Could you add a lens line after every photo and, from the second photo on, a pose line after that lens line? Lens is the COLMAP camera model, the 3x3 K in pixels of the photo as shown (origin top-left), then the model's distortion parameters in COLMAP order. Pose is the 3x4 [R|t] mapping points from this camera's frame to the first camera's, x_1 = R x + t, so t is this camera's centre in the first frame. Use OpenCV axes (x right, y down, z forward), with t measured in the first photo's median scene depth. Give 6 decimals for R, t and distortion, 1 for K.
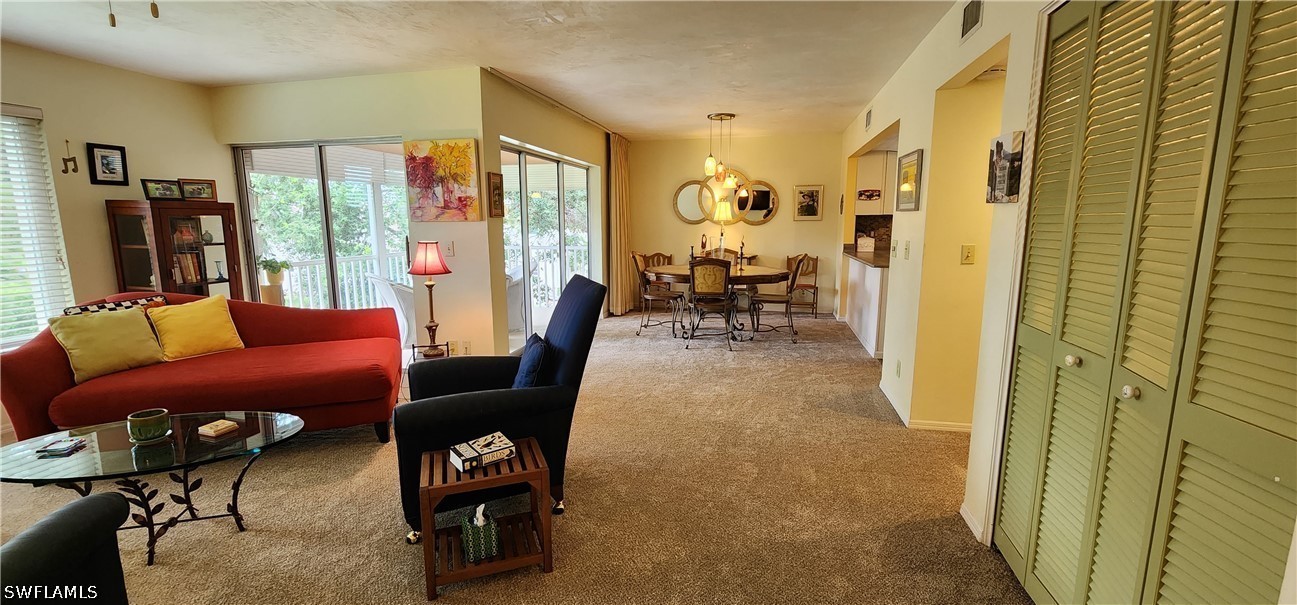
lens RADIAL K [[535.2, 0, 643.8], [0, 535.2, 305.7], [0, 0, 1]] dist [0.000332, -0.001057]
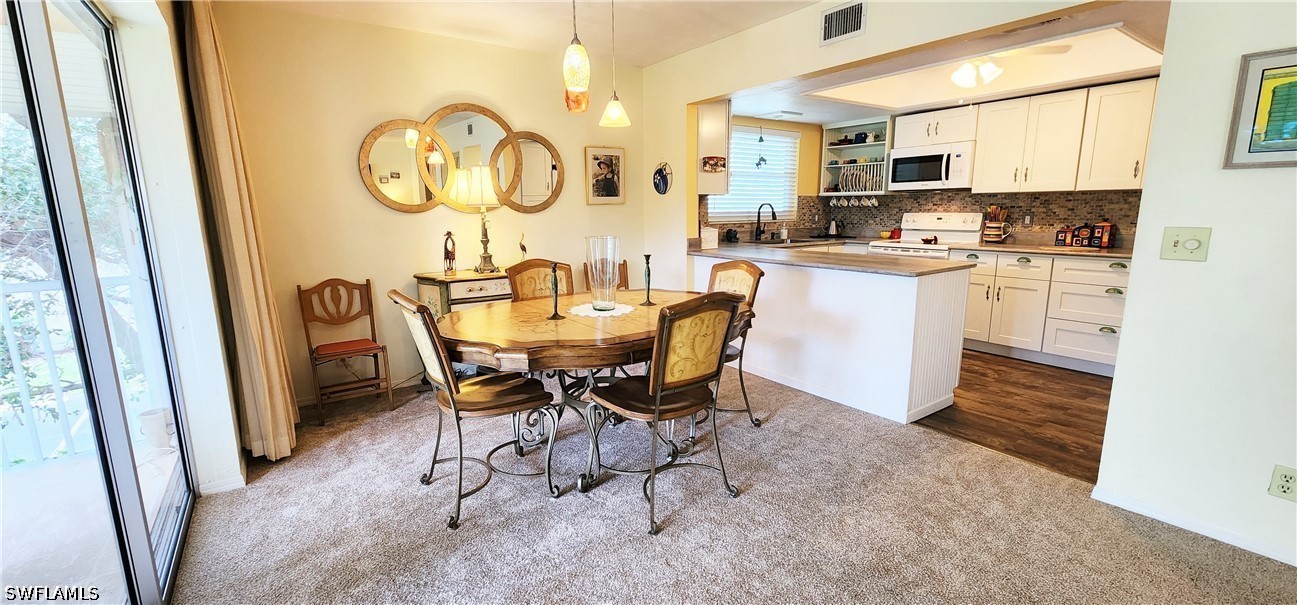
lens RADIAL K [[532.3, 0, 642.6], [0, 532.3, 306.4], [0, 0, 1]] dist [0.000331, -0.000417]
pose [[0.670333, -0.140434, 0.728651, -0.238316], [0.128809, 0.989043, 0.072120, -0.142584], [-0.730796, 0.045512, 0.681077, 0.977339]]
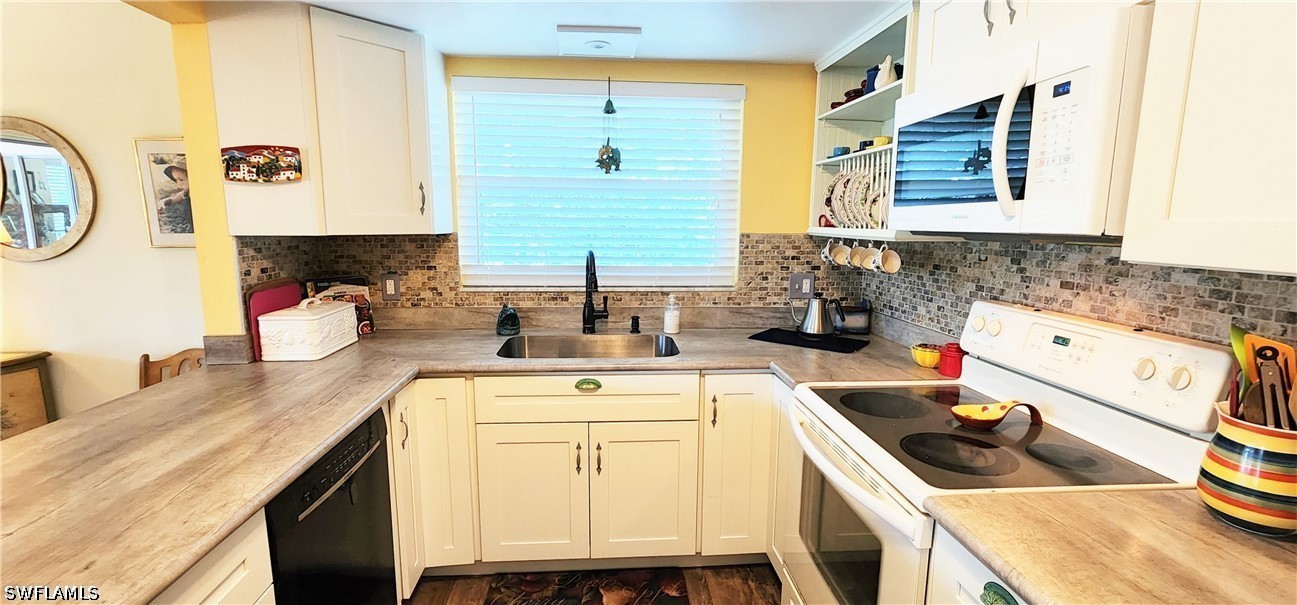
lens RADIAL K [[553.6, 0, 642.0], [0, 553.6, 307.4], [0, 0, 1]] dist [-0.000713, 0.000030]
pose [[0.954971, -0.035024, 0.294623, 0.824435], [0.037475, 0.999294, -0.002675, -0.196832], [-0.294322, 0.013595, 0.955610, 1.056791]]
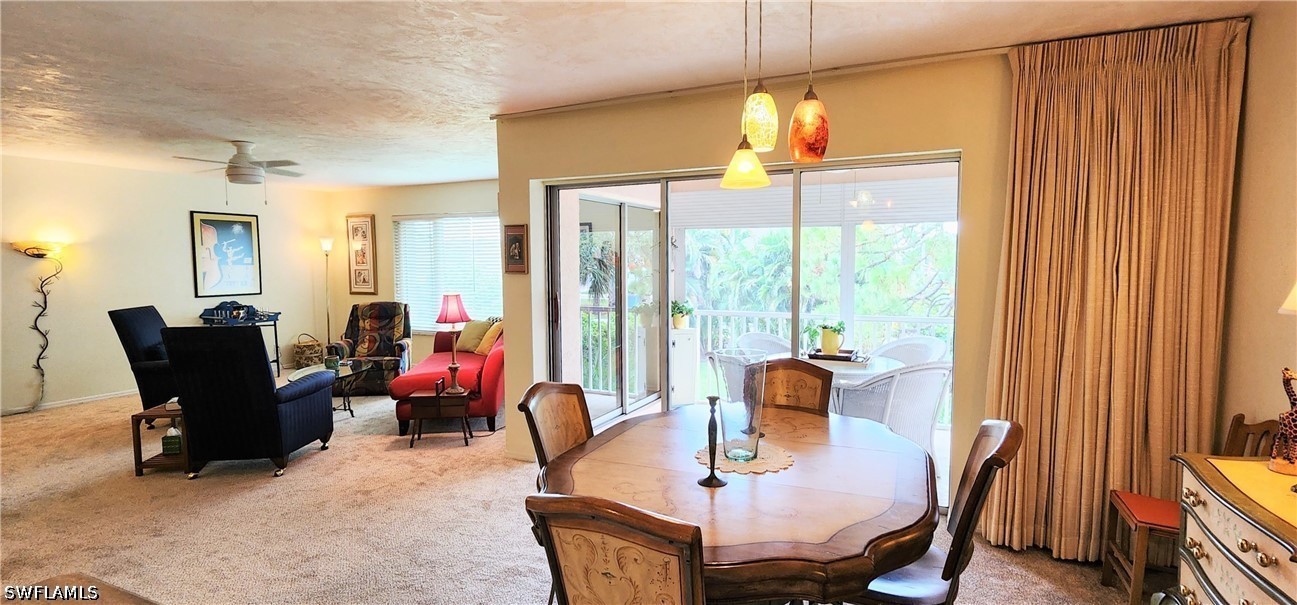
lens RADIAL K [[619.3, 0, 642.8], [0, 619.3, 300.6], [0, 0, 1]] dist [0.000334, -0.000256]
pose [[-0.215725, 0.067095, -0.974146, 0.702167], [-0.150057, 0.983508, 0.100969, -0.262777], [0.964855, 0.167959, -0.202099, 1.453223]]
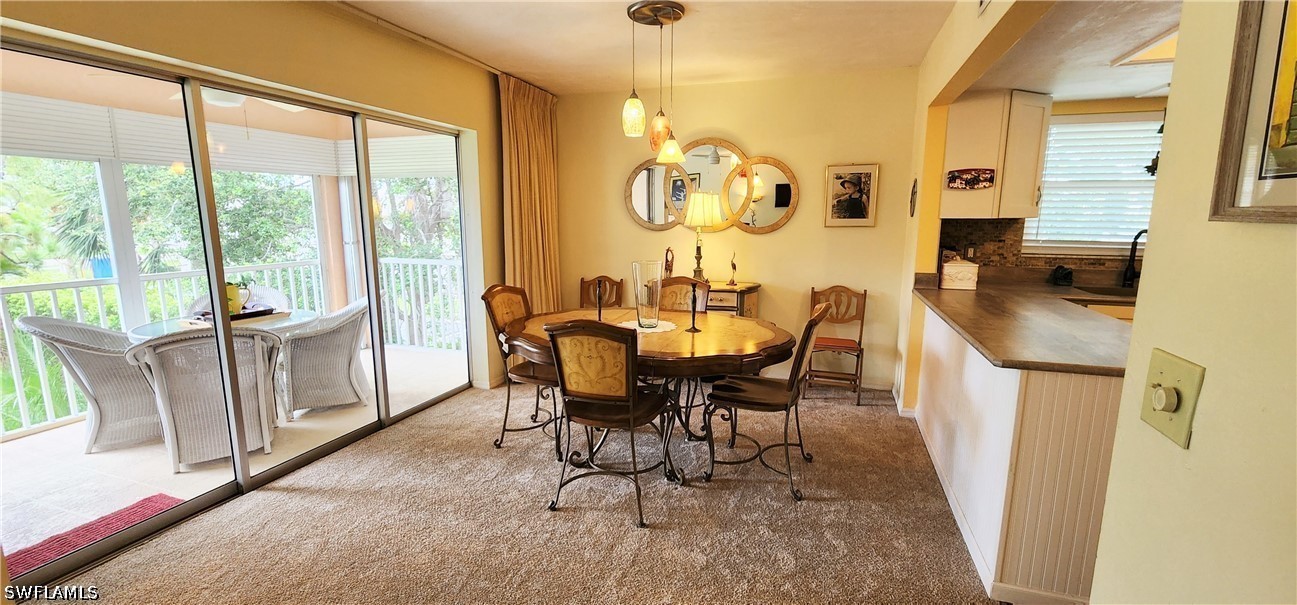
lens RADIAL K [[537.9, 0, 644.4], [0, 537.9, 307.9], [0, 0, 1]] dist [-0.000202, -0.001030]
pose [[0.994240, 0.023953, -0.104464, 0.268651], [-0.022998, 0.999682, 0.010332, -0.131016], [0.104678, -0.007870, 0.994475, 0.726280]]
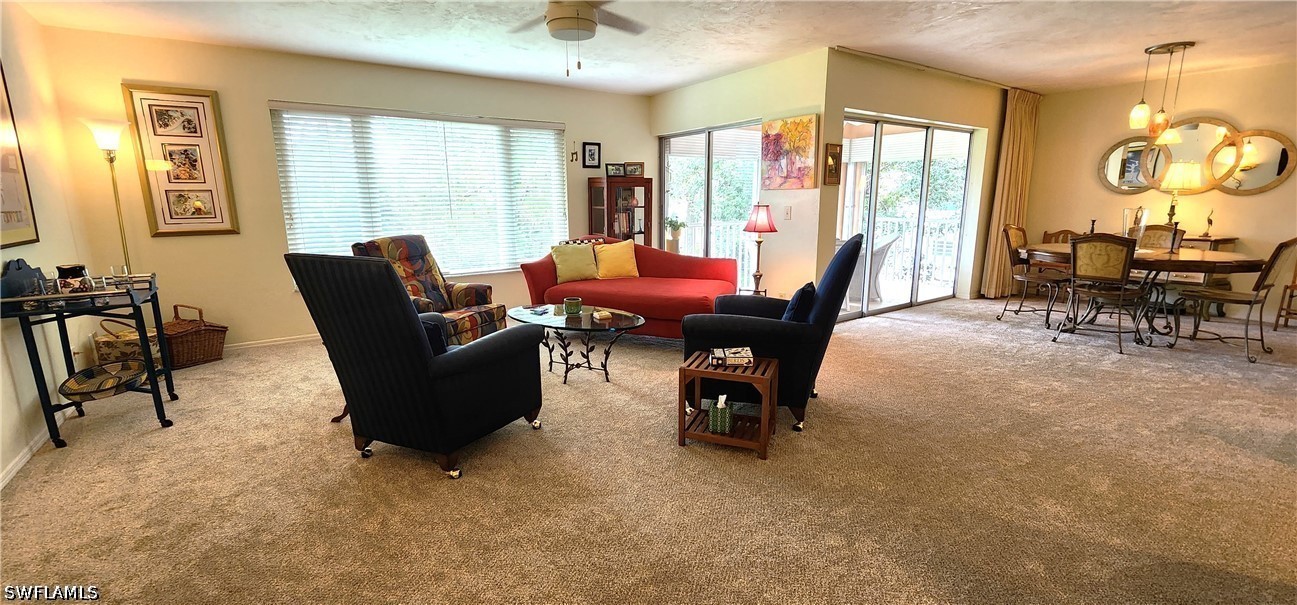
lens RADIAL K [[535.2, 0, 643.8], [0, 535.2, 305.7], [0, 0, 1]] dist [0.000332, -0.001057]
pose [[0.739172, 0.131724, -0.660510, 0.200415], [-0.103390, 0.991257, 0.081981, 0.029685], [0.665534, 0.007692, 0.746328, -0.070347]]
